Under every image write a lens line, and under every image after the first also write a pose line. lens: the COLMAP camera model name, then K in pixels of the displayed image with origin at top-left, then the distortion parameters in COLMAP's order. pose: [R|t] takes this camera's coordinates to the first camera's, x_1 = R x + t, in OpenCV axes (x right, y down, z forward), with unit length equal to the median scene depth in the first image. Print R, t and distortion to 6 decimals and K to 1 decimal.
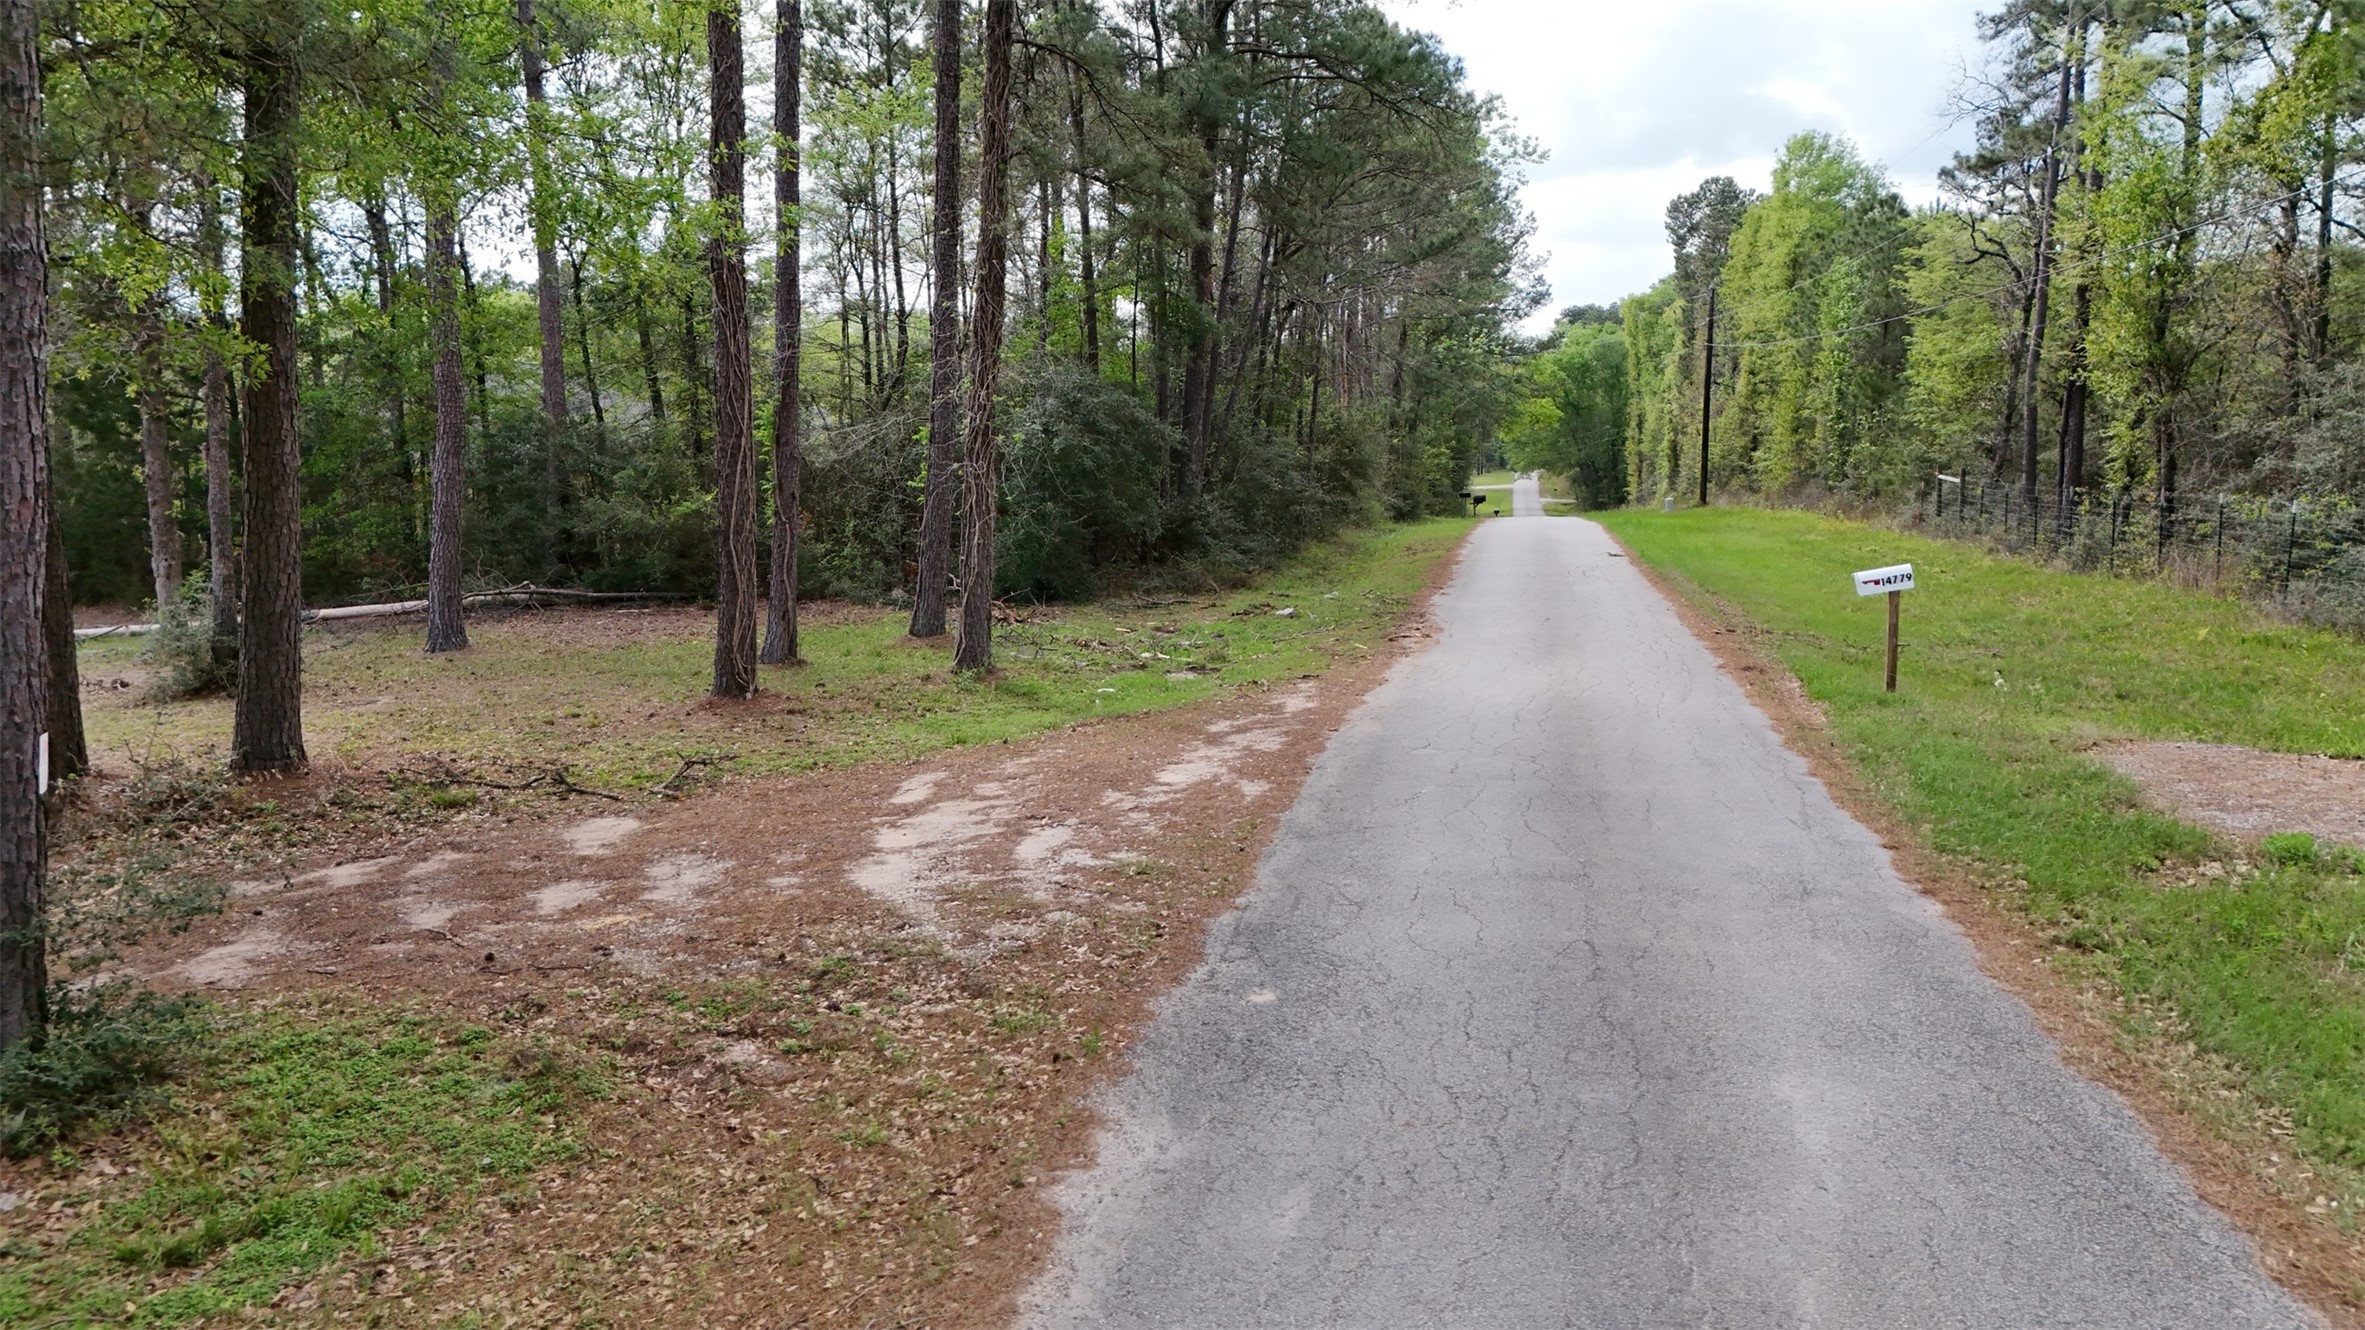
lens RADIAL K [[1730.3, 0, 1182.6], [0, 1730.3, 671.3], [0, 0, 1]] dist [0.042823, -0.022517]
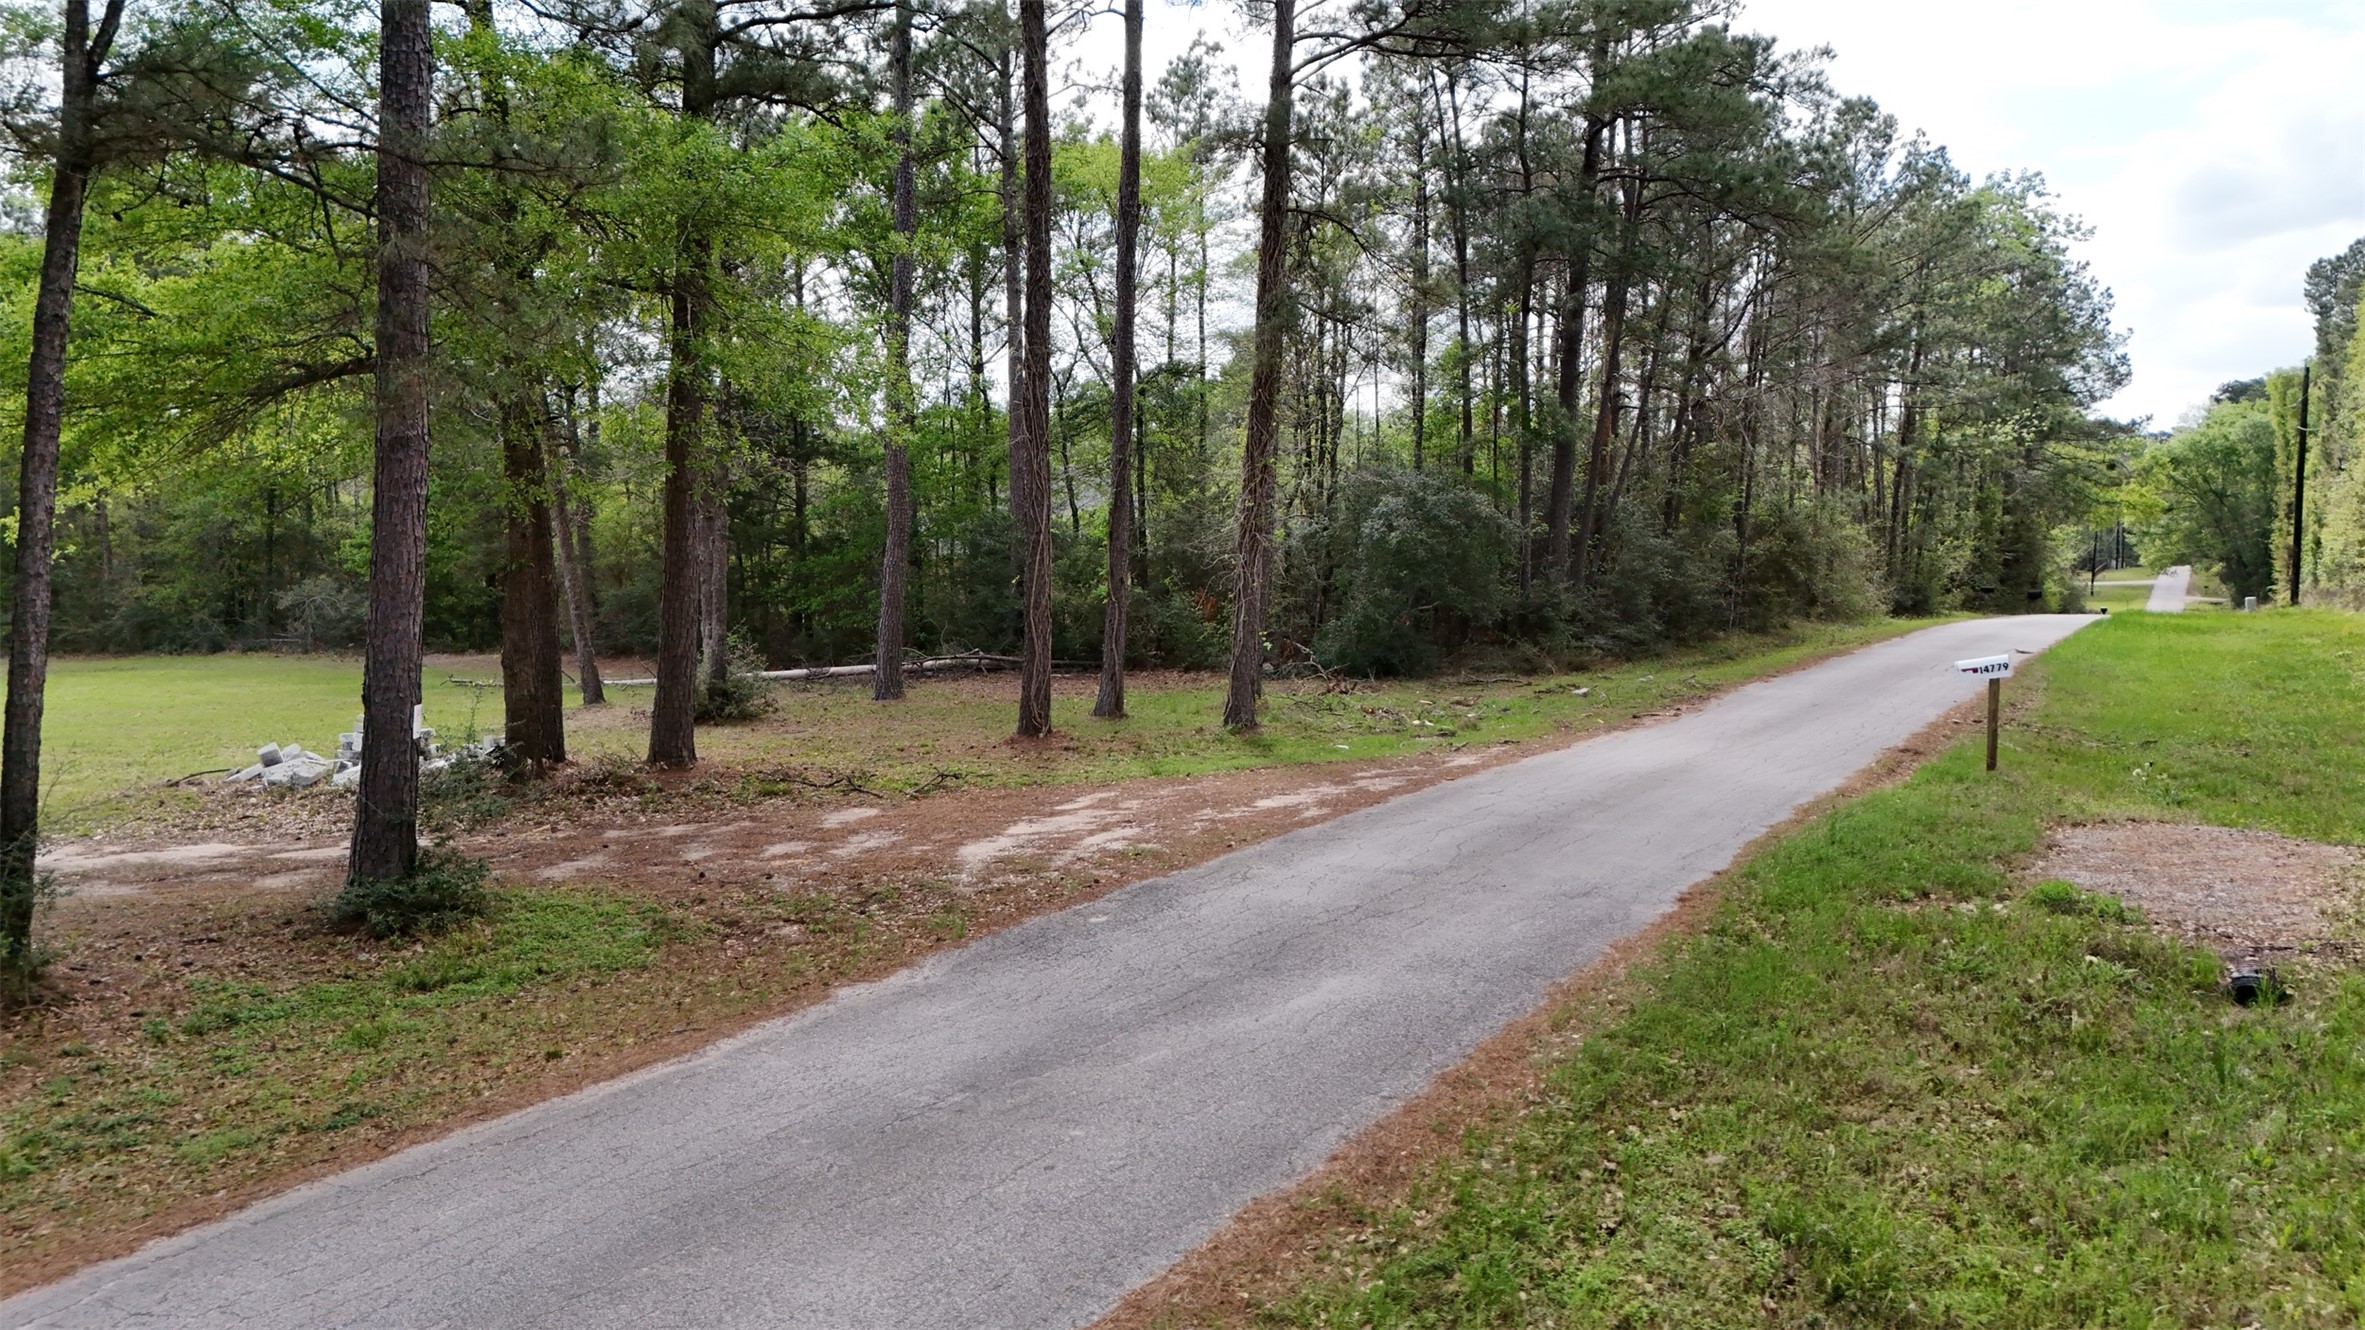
lens RADIAL K [[1730.3, 0, 1183.6], [0, 1730.3, 654.2], [0, 0, 1]] dist [0.042823, -0.022517]
pose [[0.944436, 0.025248, -0.327725, 0.157293], [-0.045281, 0.997533, -0.053641, 0.010664], [0.325562, 0.065501, 0.943249, -0.098128]]
